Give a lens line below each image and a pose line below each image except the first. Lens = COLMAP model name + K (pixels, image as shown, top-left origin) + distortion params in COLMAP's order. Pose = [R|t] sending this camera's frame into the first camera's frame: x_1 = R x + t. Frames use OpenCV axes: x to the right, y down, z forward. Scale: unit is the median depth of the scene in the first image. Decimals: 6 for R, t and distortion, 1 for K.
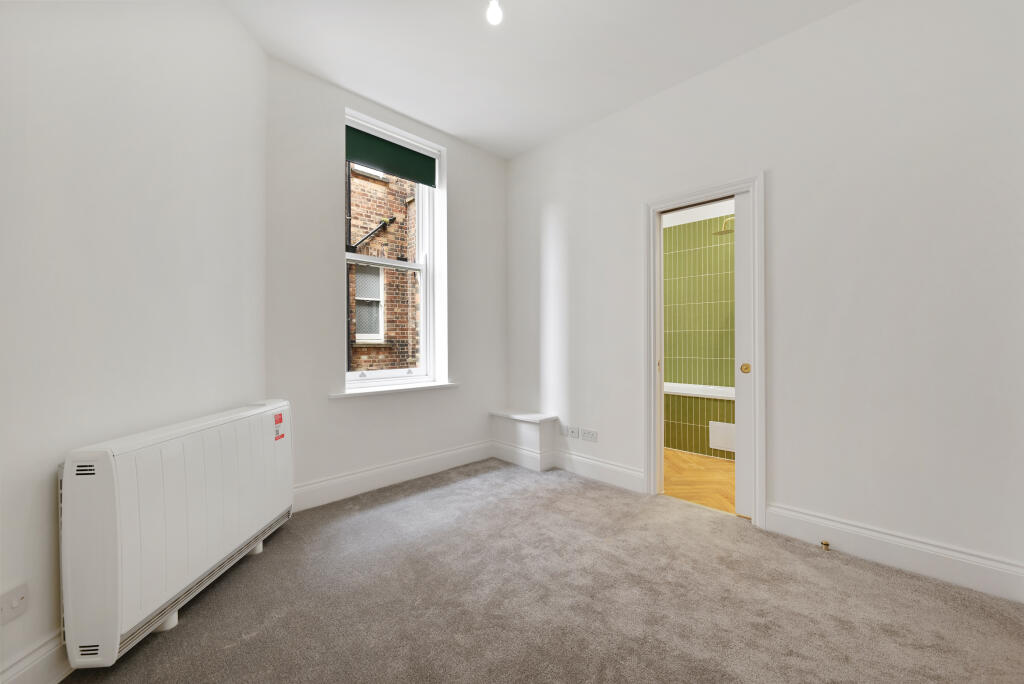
lens RADIAL K [[403.2, 0, 512.0], [0, 403.2, 342.0], [0, 0, 1]] dist [0.001830, 0.000105]
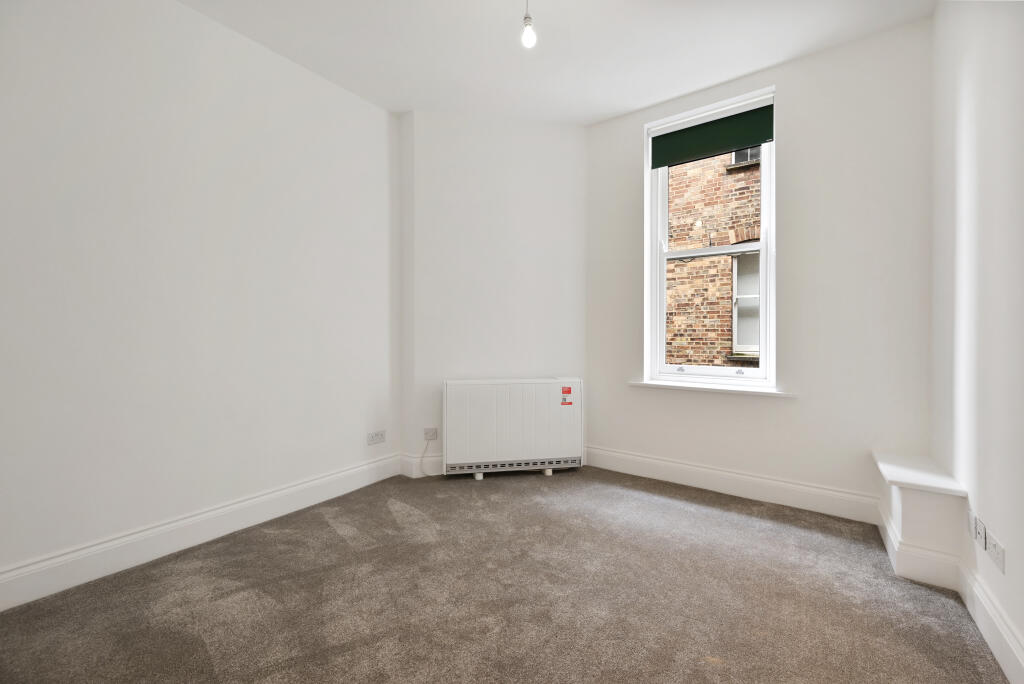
lens RADIAL K [[406.3, 0, 514.8], [0, 406.3, 339.0], [0, 0, 1]] dist [-0.000789, -0.000210]
pose [[0.156414, 0.017380, -0.987539, 0.577304], [-0.004193, 0.999848, 0.016933, -0.009859], [0.987683, 0.001492, 0.156463, 0.430733]]
